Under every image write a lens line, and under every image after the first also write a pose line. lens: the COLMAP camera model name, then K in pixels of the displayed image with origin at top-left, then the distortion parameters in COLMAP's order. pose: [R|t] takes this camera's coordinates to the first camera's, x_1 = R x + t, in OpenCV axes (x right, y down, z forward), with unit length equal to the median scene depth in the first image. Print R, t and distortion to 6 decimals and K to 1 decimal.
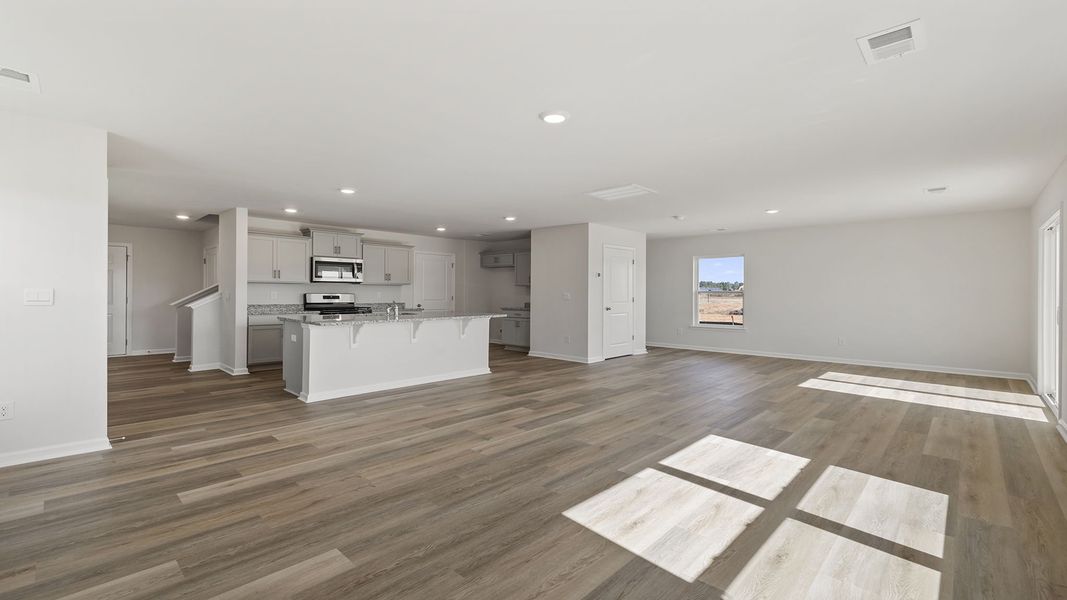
lens RADIAL K [[460.7, 0, 529.9], [0, 460.7, 294.1], [0, 0, 1]] dist [0.000712, -0.000077]
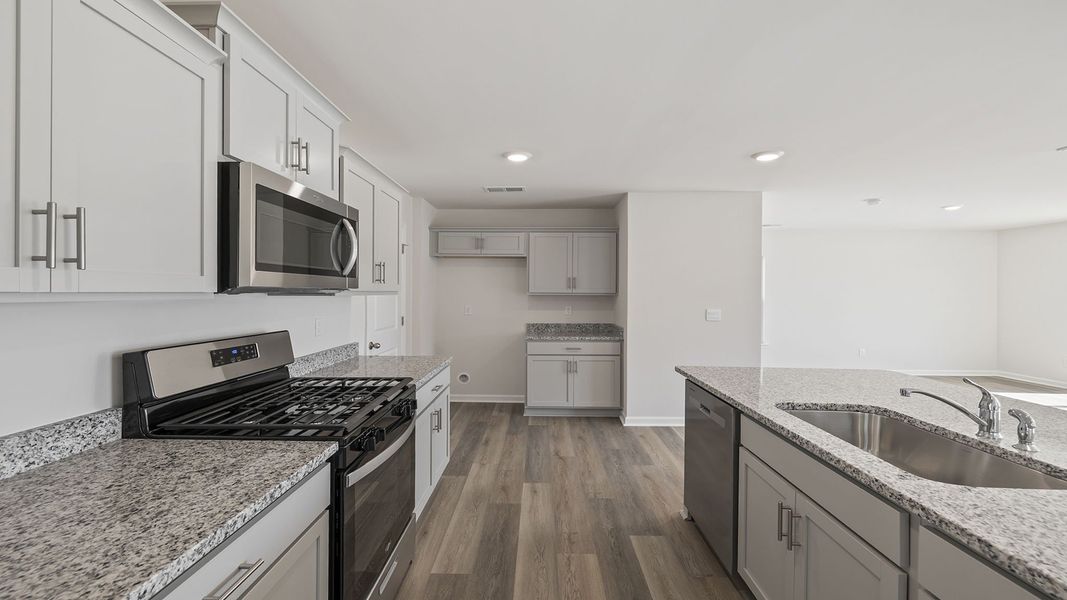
lens RADIAL K [[460.7, 0, 529.9], [0, 460.7, 294.1], [0, 0, 1]] dist [0.000712, -0.000077]
pose [[0.739119, -0.001665, 0.673573, -0.496013], [0.002887, 0.999996, -0.000696, -0.021877], [-0.673569, 0.002459, 0.739120, 0.760889]]
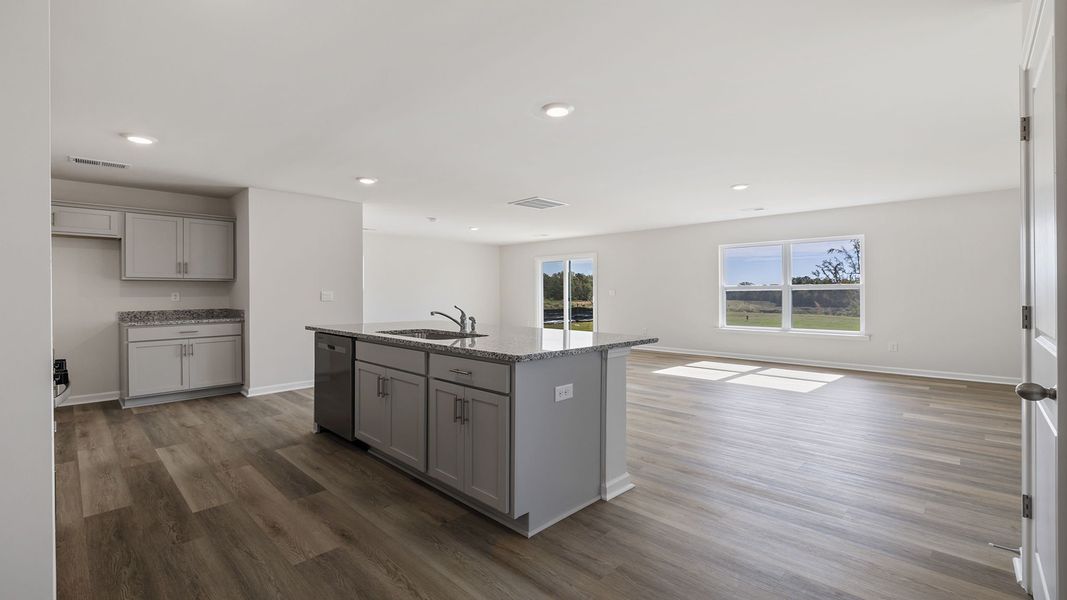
lens RADIAL K [[460.7, 0, 529.9], [0, 460.7, 294.1], [0, 0, 1]] dist [0.000712, -0.000077]
pose [[0.010087, -0.005619, 0.999933, -0.658975], [0.014040, 0.999886, 0.005477, 0.002217], [-0.999851, 0.013984, 0.010164, 0.706197]]
